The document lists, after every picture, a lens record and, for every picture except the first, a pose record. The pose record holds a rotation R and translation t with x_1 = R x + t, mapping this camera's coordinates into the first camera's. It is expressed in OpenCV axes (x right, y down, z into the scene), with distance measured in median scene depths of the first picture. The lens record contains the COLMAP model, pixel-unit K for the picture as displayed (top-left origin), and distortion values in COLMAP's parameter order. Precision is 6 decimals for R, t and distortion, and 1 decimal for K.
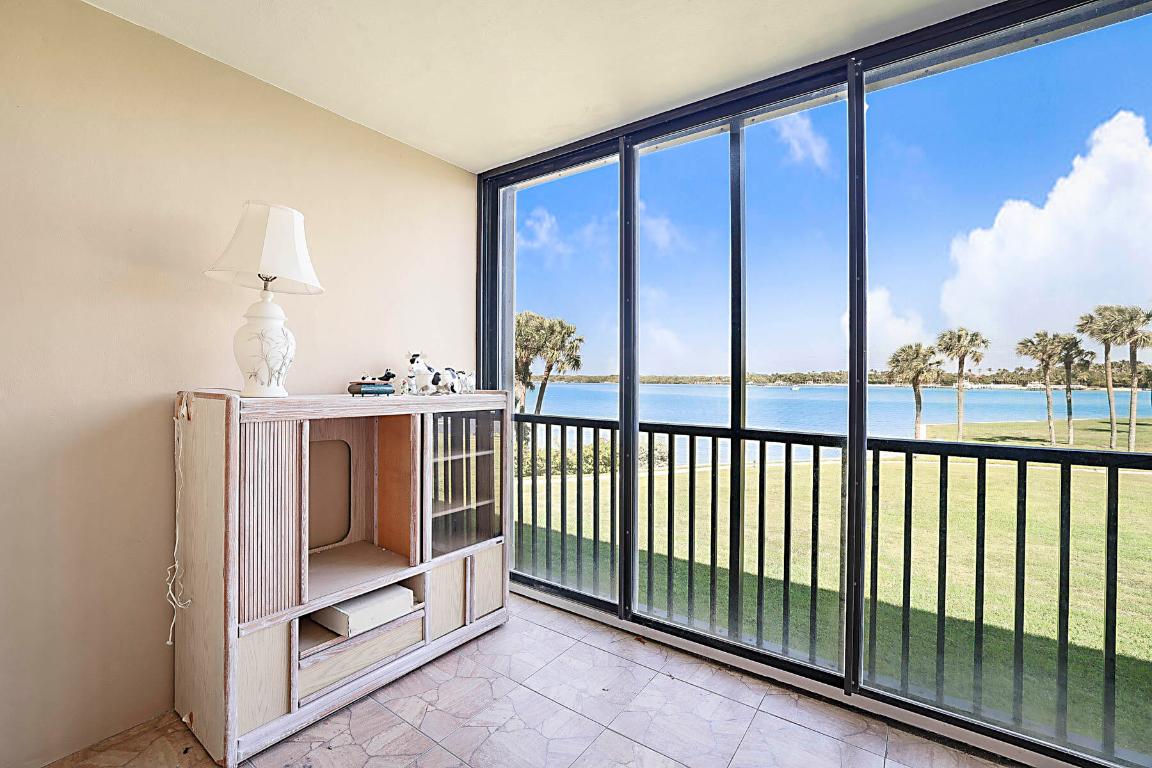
lens RADIAL K [[507.4, 0, 570.4], [0, 507.4, 380.3], [0, 0, 1]] dist [-0.023308, 0.000740]
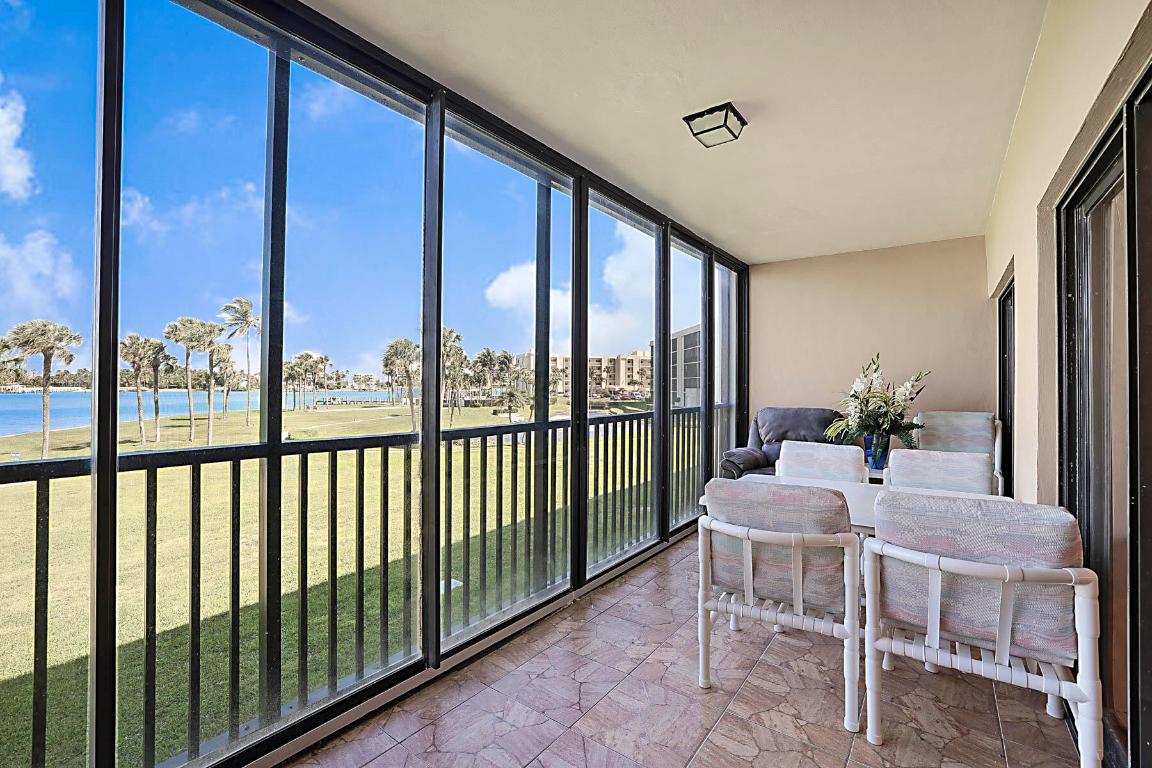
lens RADIAL K [[507.4, 0, 570.4], [0, 507.4, 380.3], [0, 0, 1]] dist [-0.023308, 0.000740]
pose [[-0.019737, 0.006294, 0.999785, -0.098248], [-0.001291, 0.999979, -0.006321, 0.001216], [-0.999804, -0.001415, -0.019728, 0.129041]]
